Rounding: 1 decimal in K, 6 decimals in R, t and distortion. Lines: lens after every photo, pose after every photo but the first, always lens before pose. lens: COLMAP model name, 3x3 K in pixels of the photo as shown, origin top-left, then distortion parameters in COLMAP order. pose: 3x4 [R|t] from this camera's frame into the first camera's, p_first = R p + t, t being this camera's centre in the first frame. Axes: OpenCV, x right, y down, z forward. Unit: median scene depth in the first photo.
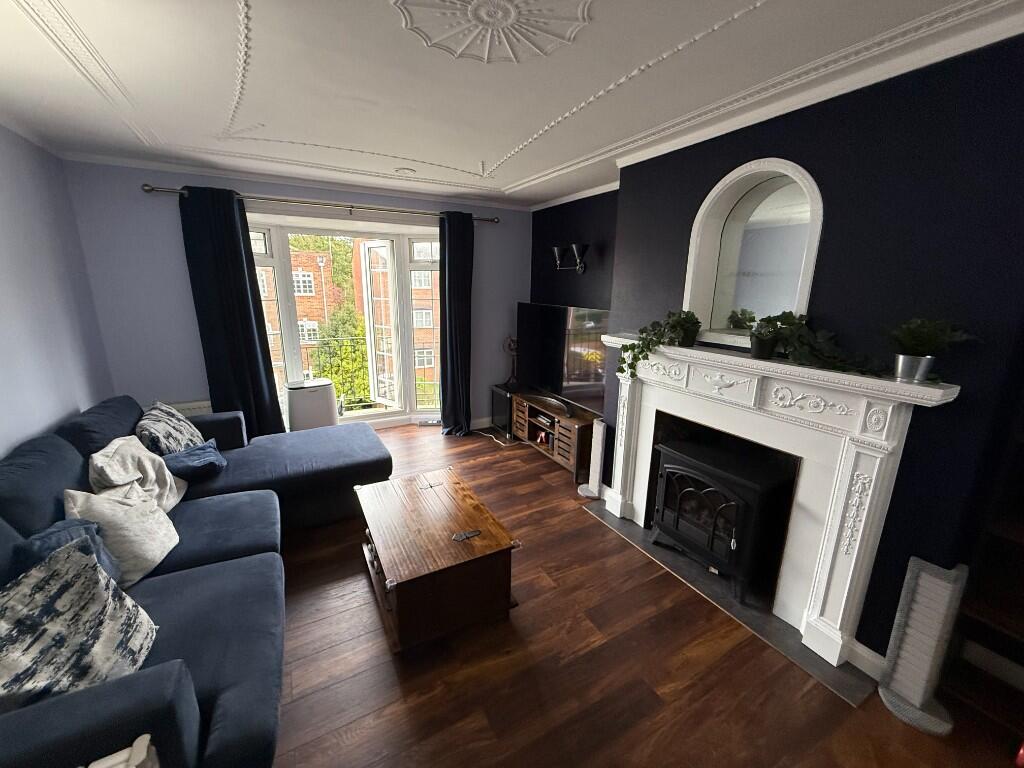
lens RADIAL K [[408.7, 0, 509.1], [0, 408.7, 378.0], [0, 0, 1]] dist [-0.017530, -0.000846]
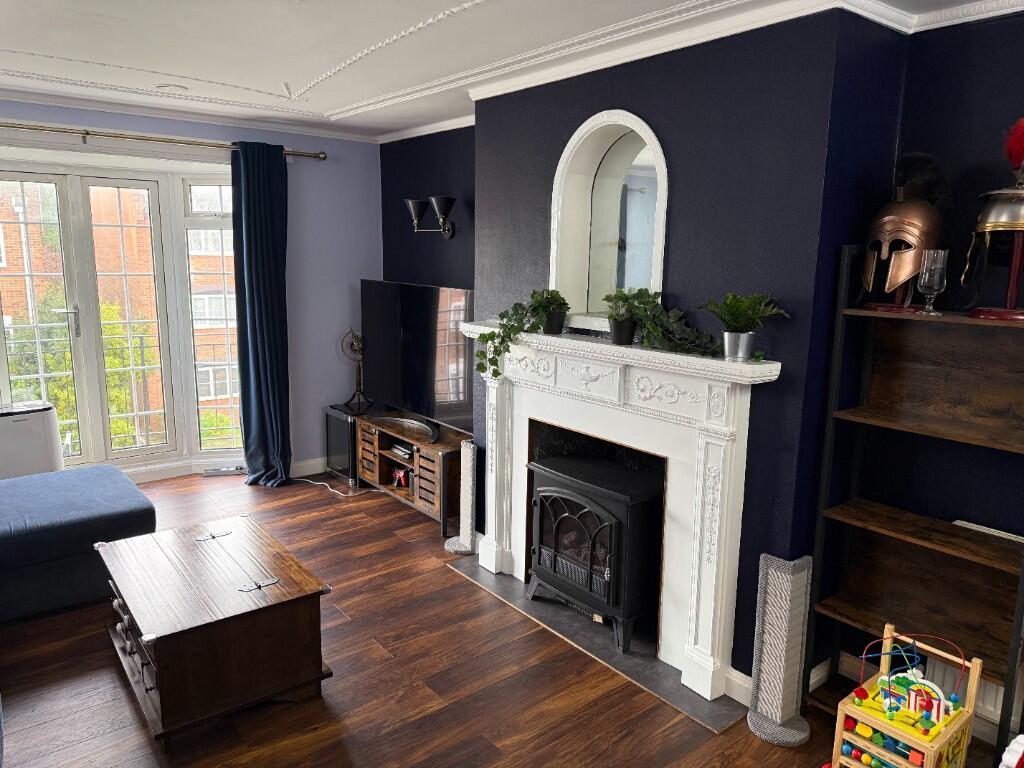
lens RADIAL K [[714.1, 0, 524.3], [0, 714.1, 384.1], [0, 0, 1]] dist [0.031953, -0.053858]
pose [[0.982920, -0.023725, 0.182495, 0.120239], [0.031100, 0.998807, -0.037654, 0.068362], [-0.181384, 0.042687, 0.982485, -0.337093]]
